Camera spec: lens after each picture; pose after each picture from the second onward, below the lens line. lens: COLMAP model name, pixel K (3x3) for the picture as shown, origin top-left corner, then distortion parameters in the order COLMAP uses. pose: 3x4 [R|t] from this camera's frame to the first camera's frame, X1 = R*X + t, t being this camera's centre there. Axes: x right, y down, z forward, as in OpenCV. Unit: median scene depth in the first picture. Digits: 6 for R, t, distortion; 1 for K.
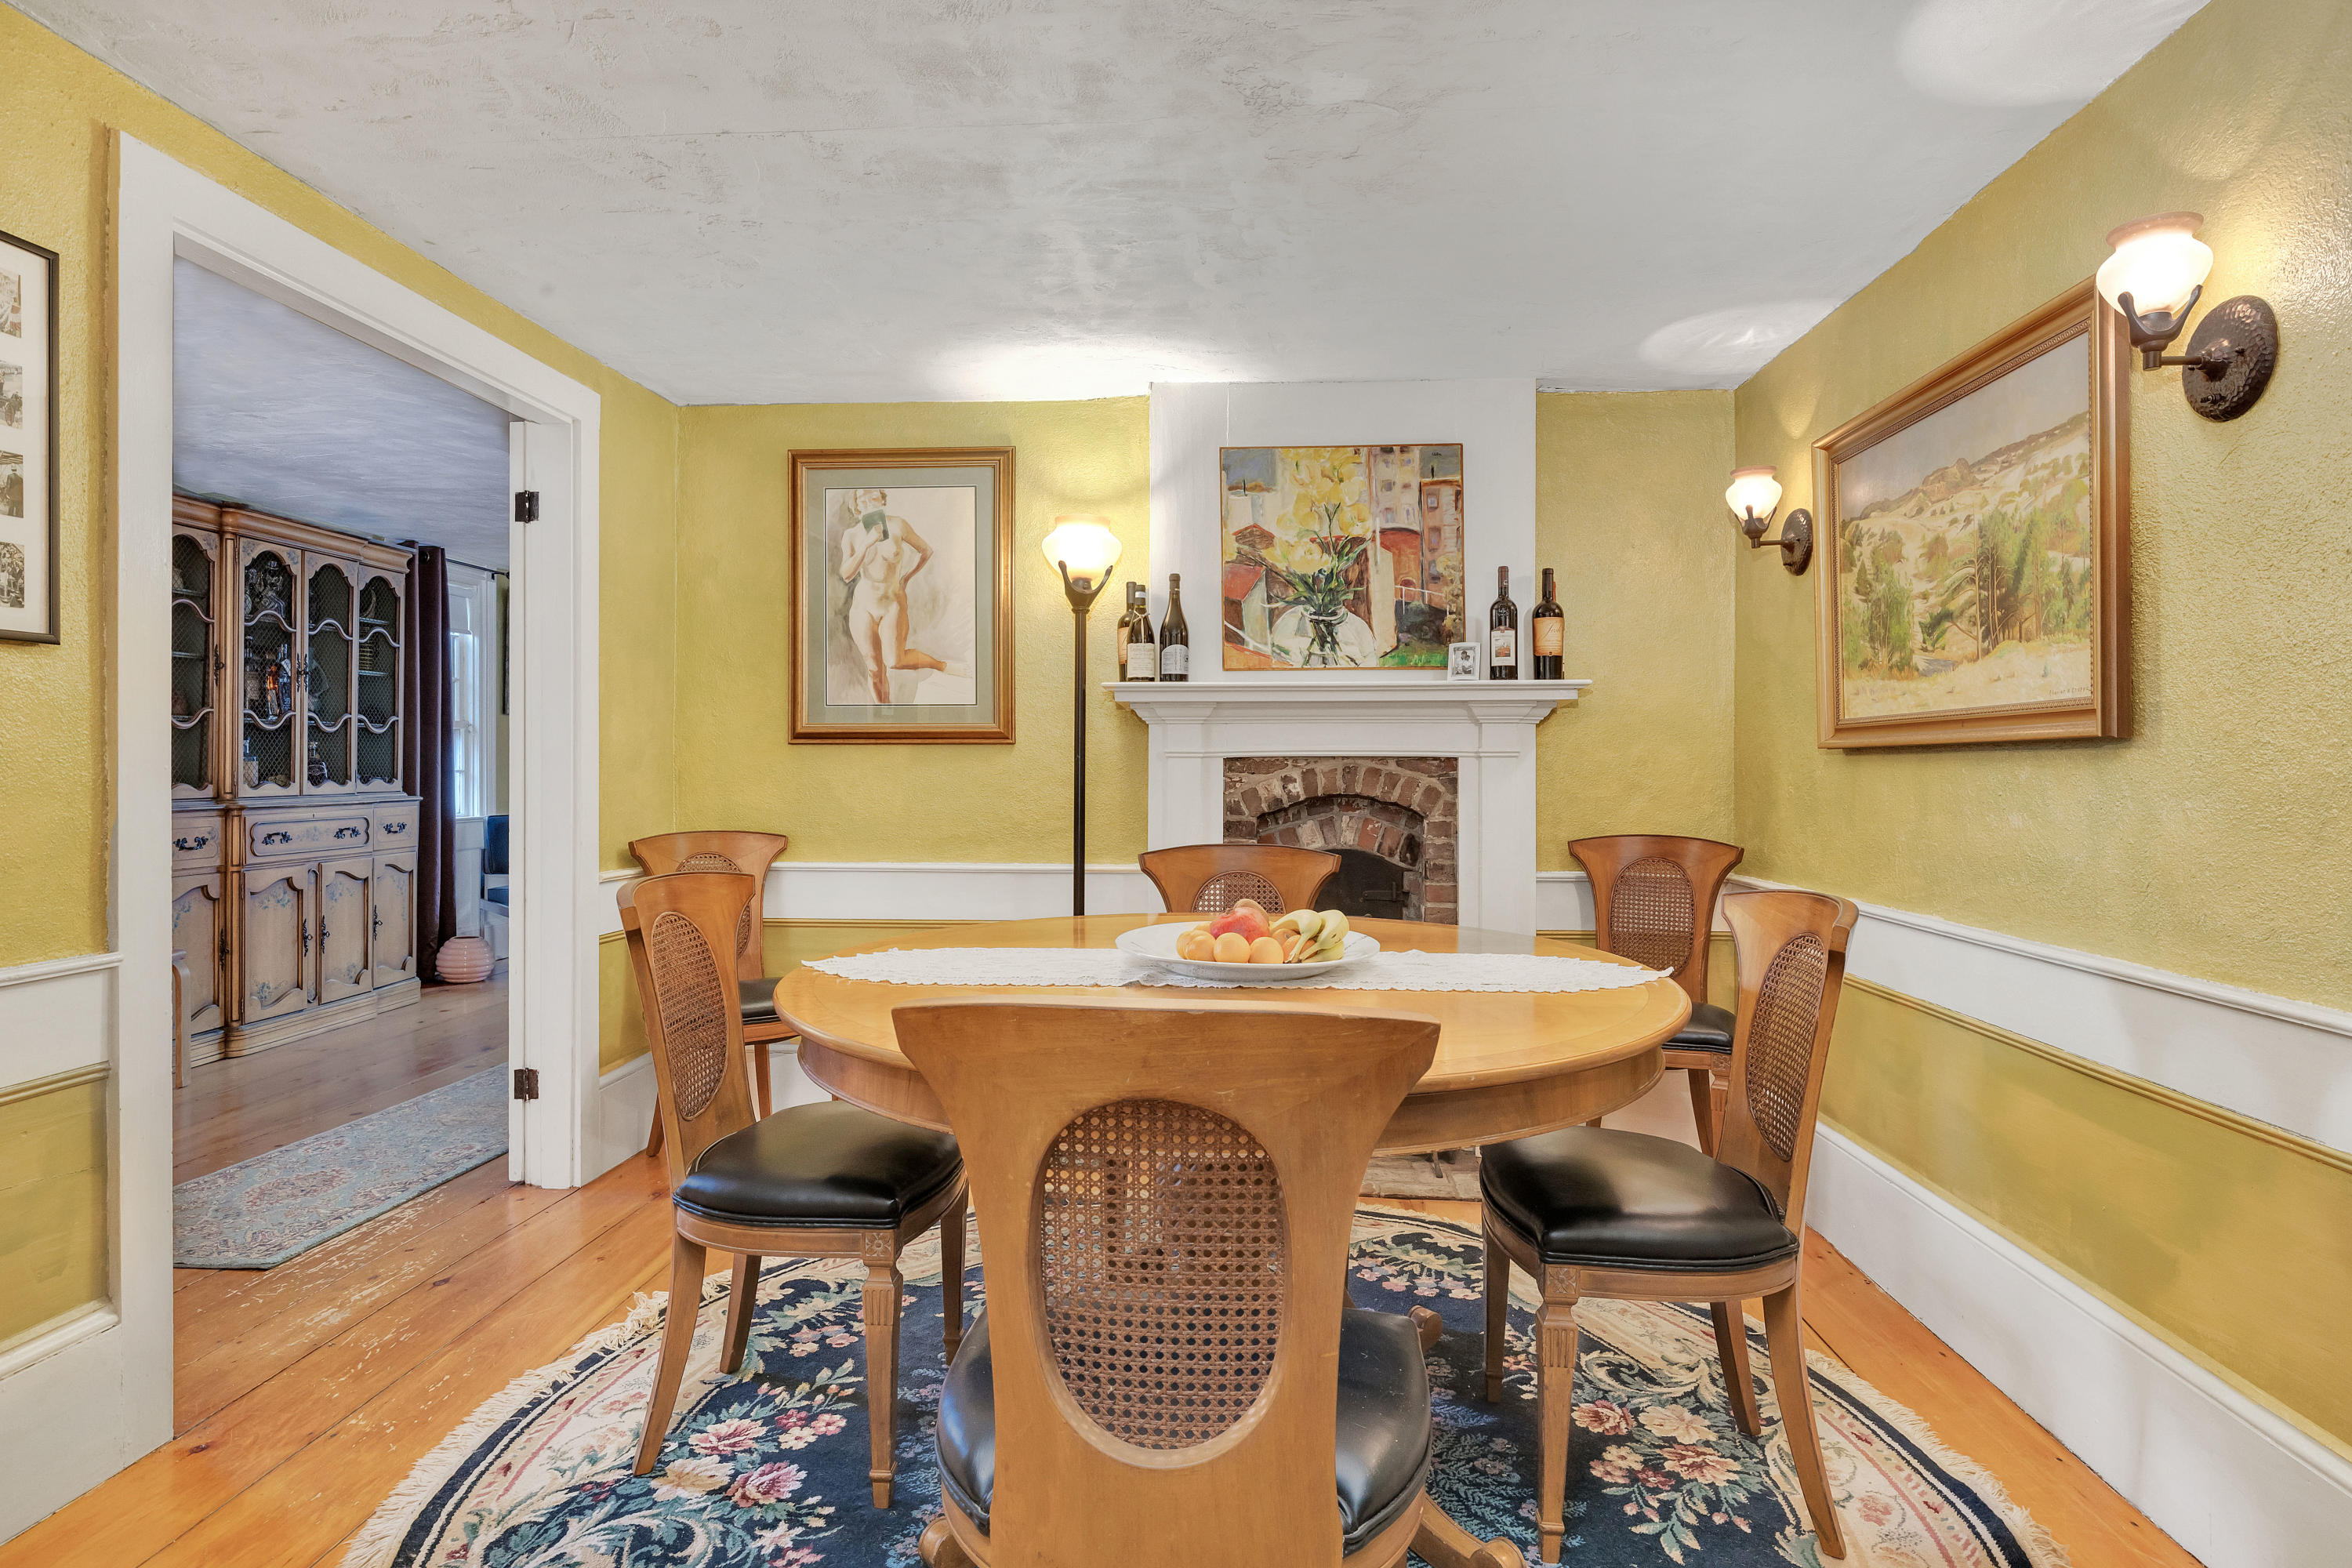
lens RADIAL K [[1230.5, 0, 1163.8], [0, 1230.5, 766.1], [0, 0, 1]] dist [-0.003713, -0.000294]
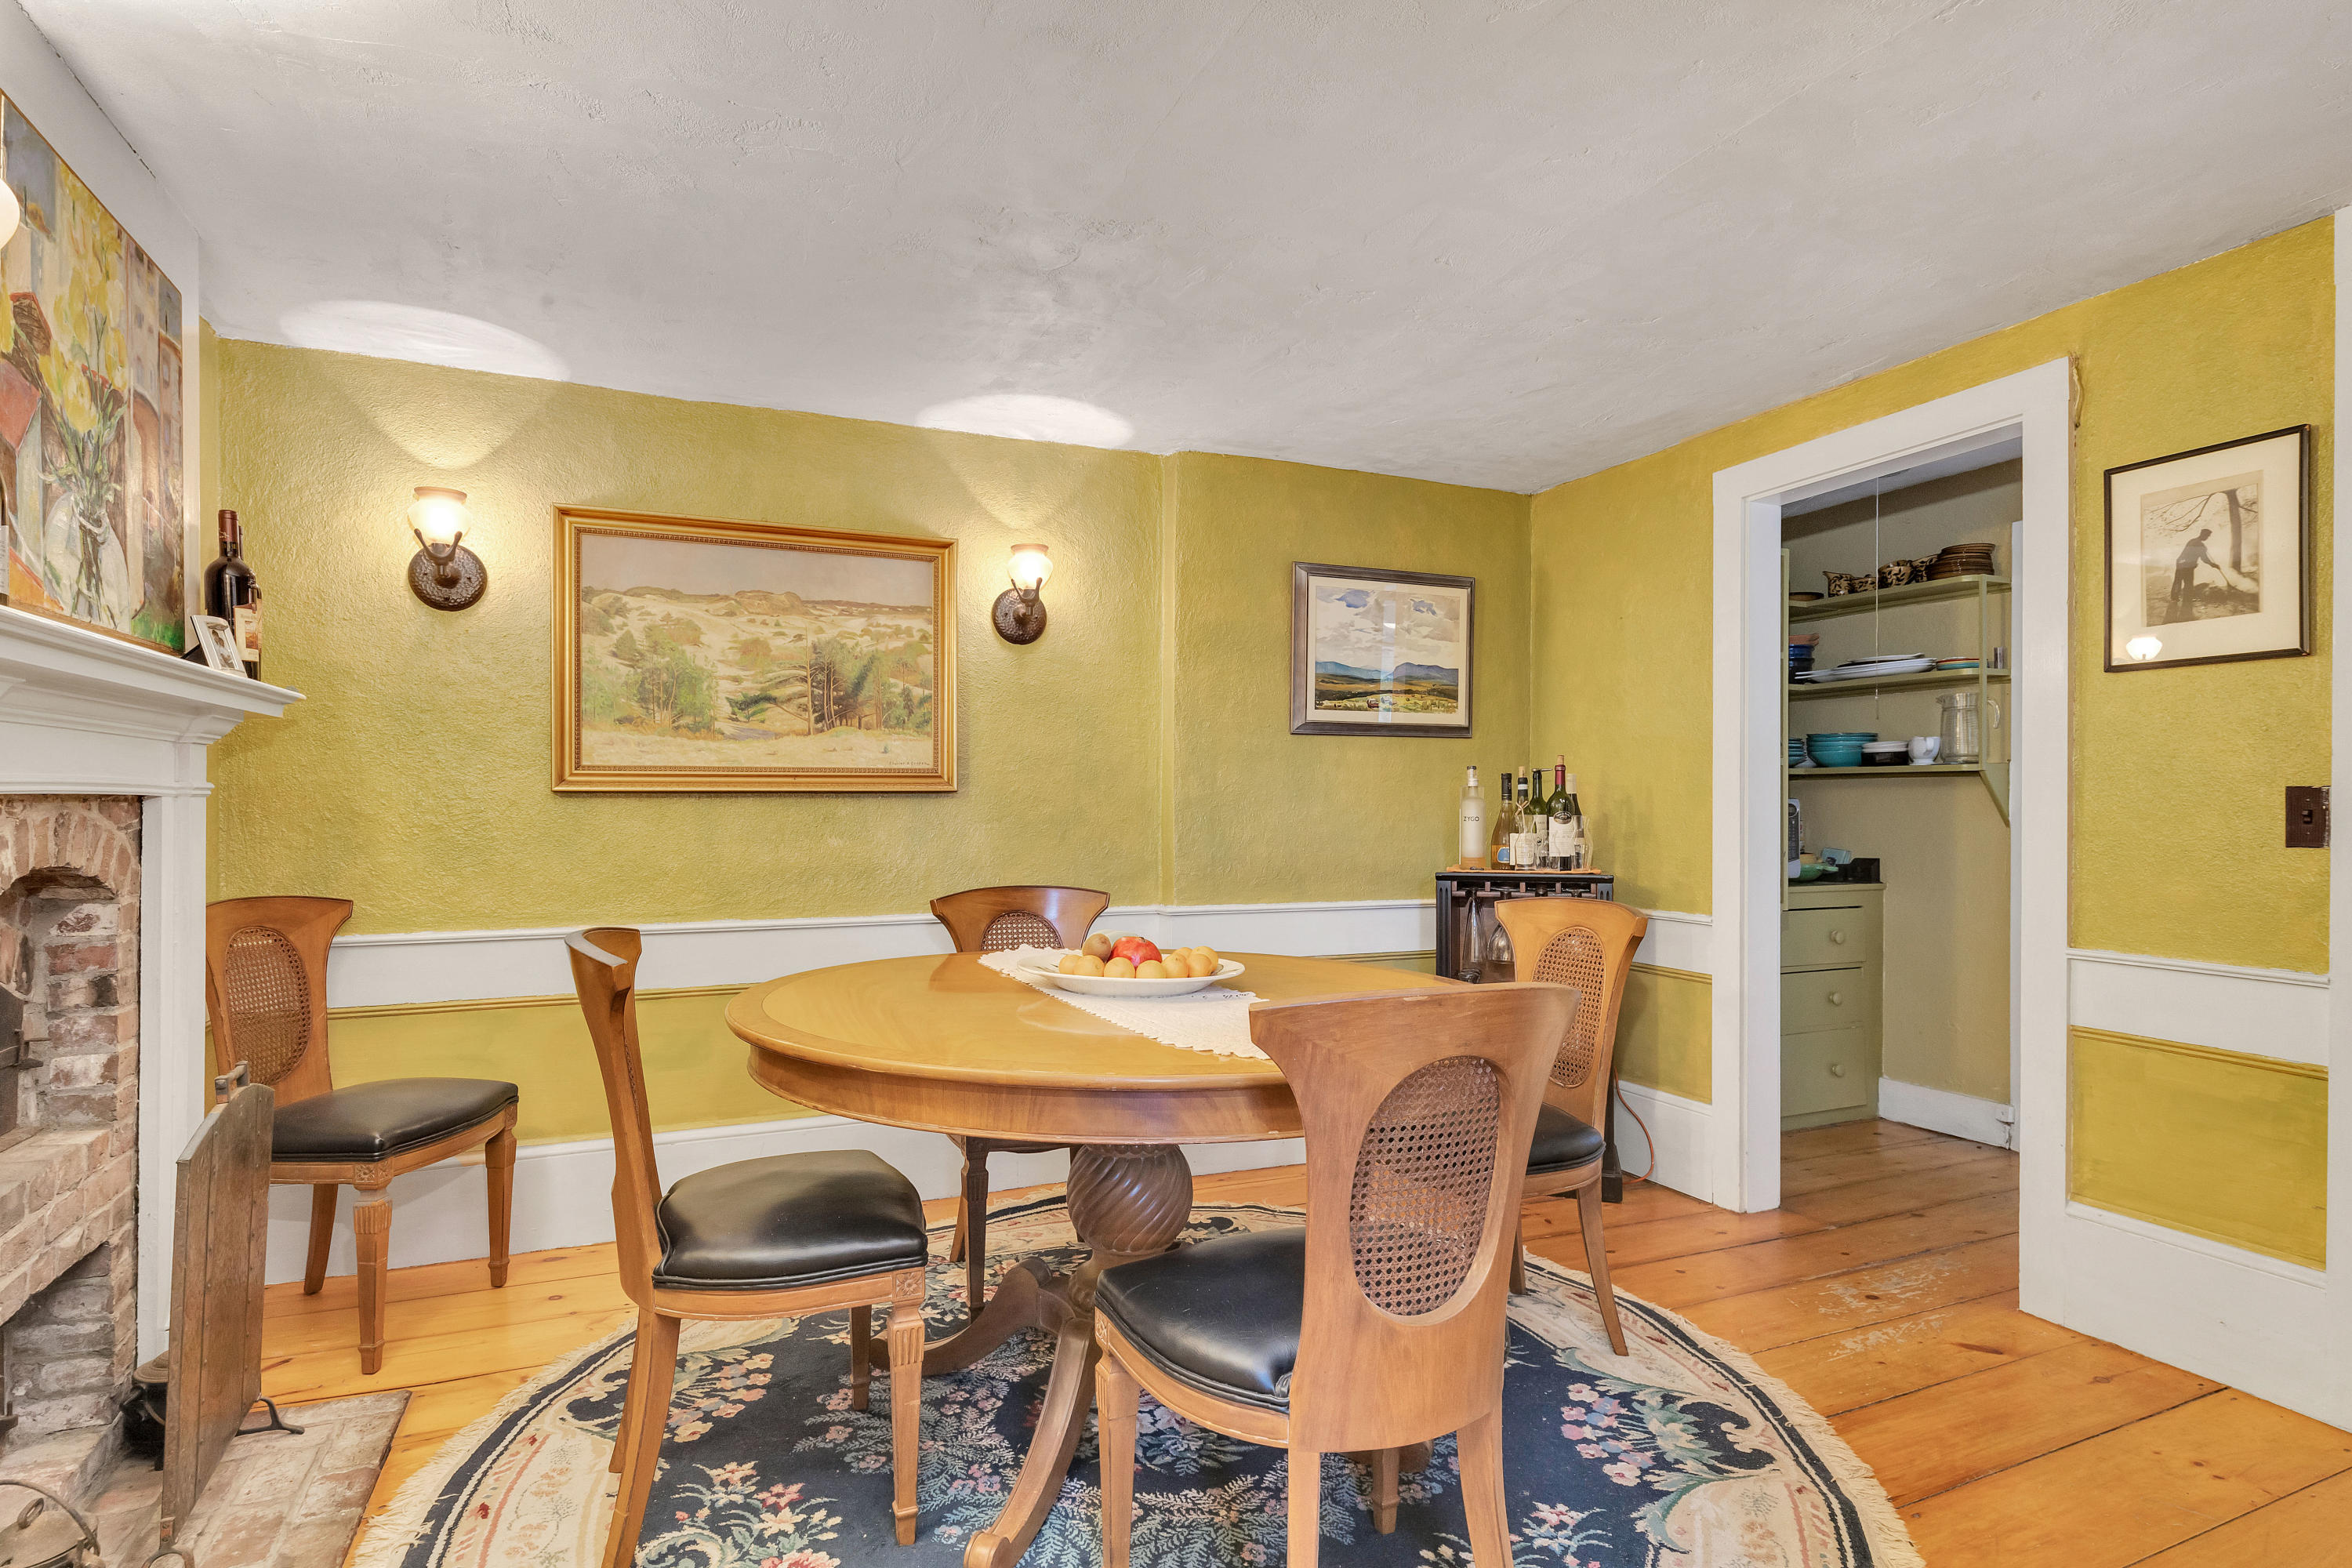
lens RADIAL K [[1230.5, 0, 1167.3], [0, 1230.5, 791.4], [0, 0, 1]] dist [-0.003713, -0.000294]
pose [[-0.463432, 0.003711, 0.886125, -0.868128], [-0.003880, 0.999973, -0.006217, -0.011893], [-0.886124, -0.006319, -0.463405, 1.343230]]
